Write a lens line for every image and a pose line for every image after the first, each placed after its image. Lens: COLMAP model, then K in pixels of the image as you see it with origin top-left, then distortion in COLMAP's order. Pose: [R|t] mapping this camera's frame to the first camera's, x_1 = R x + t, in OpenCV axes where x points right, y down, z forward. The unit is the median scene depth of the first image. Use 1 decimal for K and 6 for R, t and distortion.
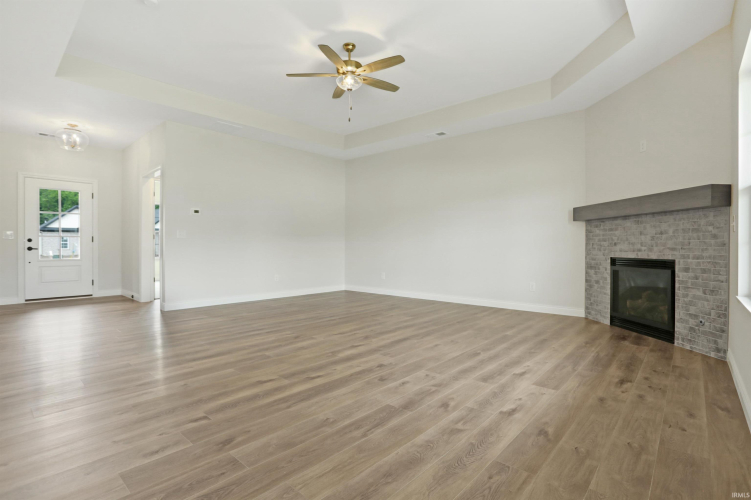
lens RADIAL K [[373.2, 0, 372.6], [0, 373.2, 244.0], [0, 0, 1]] dist [-0.034822, 0.009373]
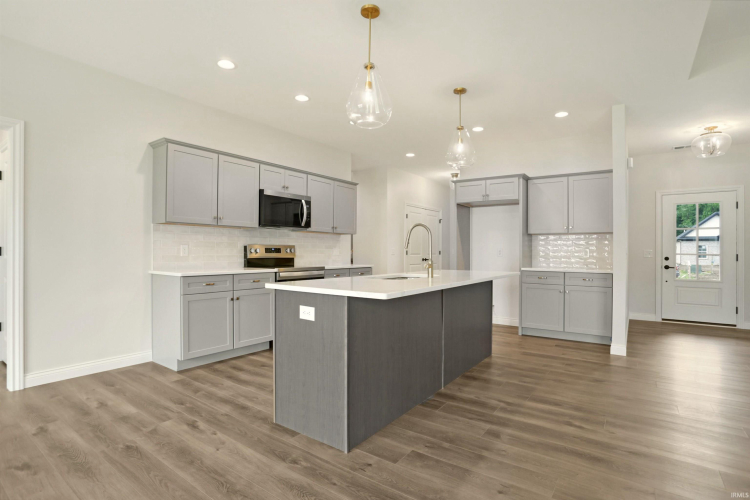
lens RADIAL K [[375.2, 0, 373.5], [0, 375.2, 245.8], [0, 0, 1]] dist [-0.043635, 0.009840]
pose [[0.135210, -0.008328, -0.990782, -0.119606], [-0.009591, 0.999907, -0.009714, -0.045257], [0.990771, 0.010816, 0.135117, 0.142404]]
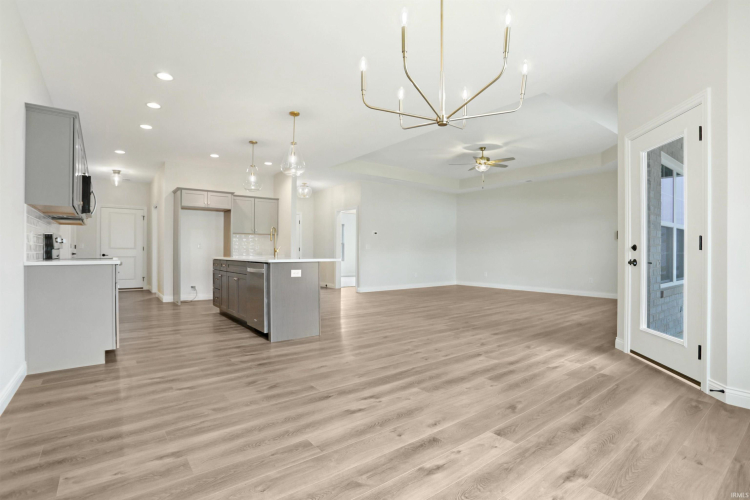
lens RADIAL K [[372.7, 0, 374.7], [0, 372.7, 255.4], [0, 0, 1]] dist [-0.034822, 0.009373]
pose [[0.987612, 0.005440, -0.156819, -0.323368], [-0.004089, 0.999952, 0.008932, -0.006703], [0.156860, -0.008180, 0.987587, -1.003144]]
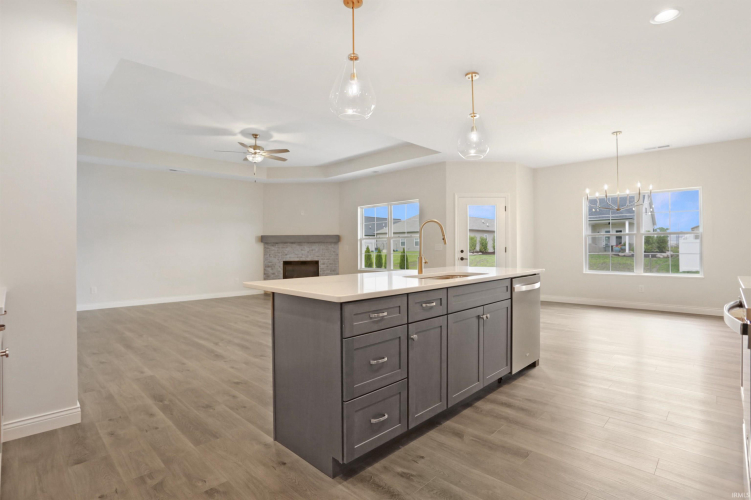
lens RADIAL K [[373.2, 0, 382.8], [0, 373.2, 246.5], [0, 0, 1]] dist [-0.034822, 0.009373]
pose [[0.046539, 0.008406, 0.998881, -1.765733], [0.003528, 0.999957, -0.008580, -0.031661], [-0.998910, 0.003924, 0.046507, 0.395665]]
